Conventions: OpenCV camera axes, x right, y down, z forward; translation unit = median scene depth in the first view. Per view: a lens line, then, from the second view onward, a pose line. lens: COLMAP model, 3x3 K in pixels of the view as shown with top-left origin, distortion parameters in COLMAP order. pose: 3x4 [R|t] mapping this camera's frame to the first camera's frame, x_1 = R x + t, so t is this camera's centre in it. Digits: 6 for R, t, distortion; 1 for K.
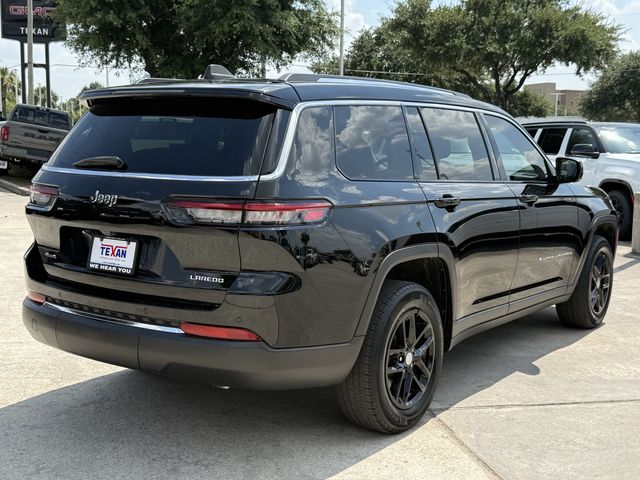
lens RADIAL K [[827.2, 0, 320.0], [0, 827.2, 240.0], [0, 0, 1]] dist [0.026109, 0.031326]
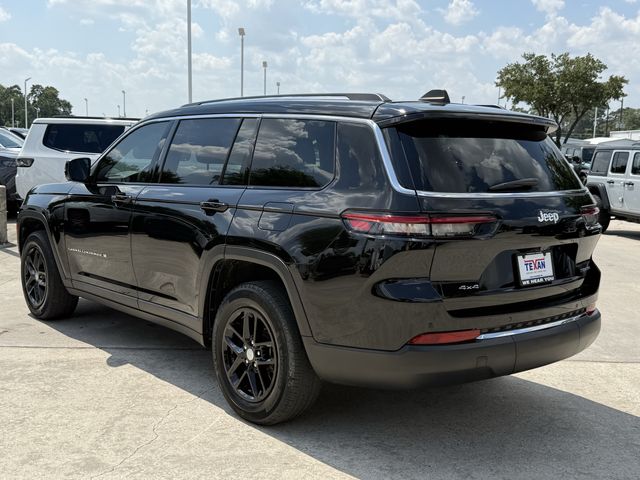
lens RADIAL K [[727.9, 0, 320.0], [0, 727.9, 240.0], [0, 0, 1]] dist [0.080688, -0.023735]
pose [[0.239298, -0.129849, 0.962224, -1.246421], [0.095087, 0.989388, 0.109867, -0.152714], [-0.966279, 0.065204, 0.249105, 1.030068]]
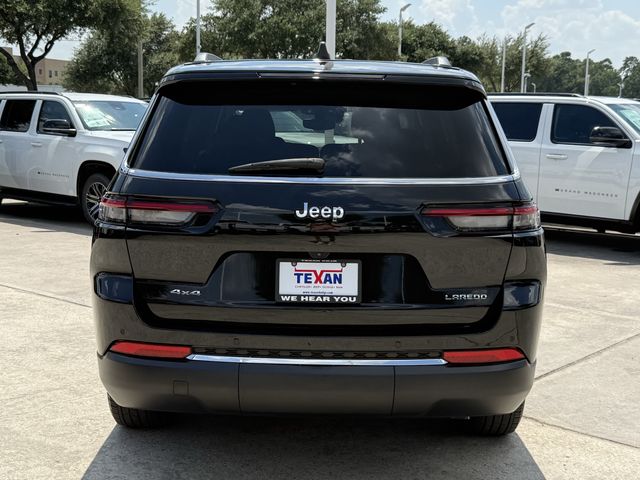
lens RADIAL K [[862.9, 0, 320.0], [0, 862.9, 240.0], [0, 0, 1]] dist [0.107162, -0.018391]
pose [[0.812566, -0.084140, 0.576763, -0.724576], [0.067996, 0.996453, 0.049571, -0.063242], [-0.578889, -0.001063, 0.815406, 0.319674]]
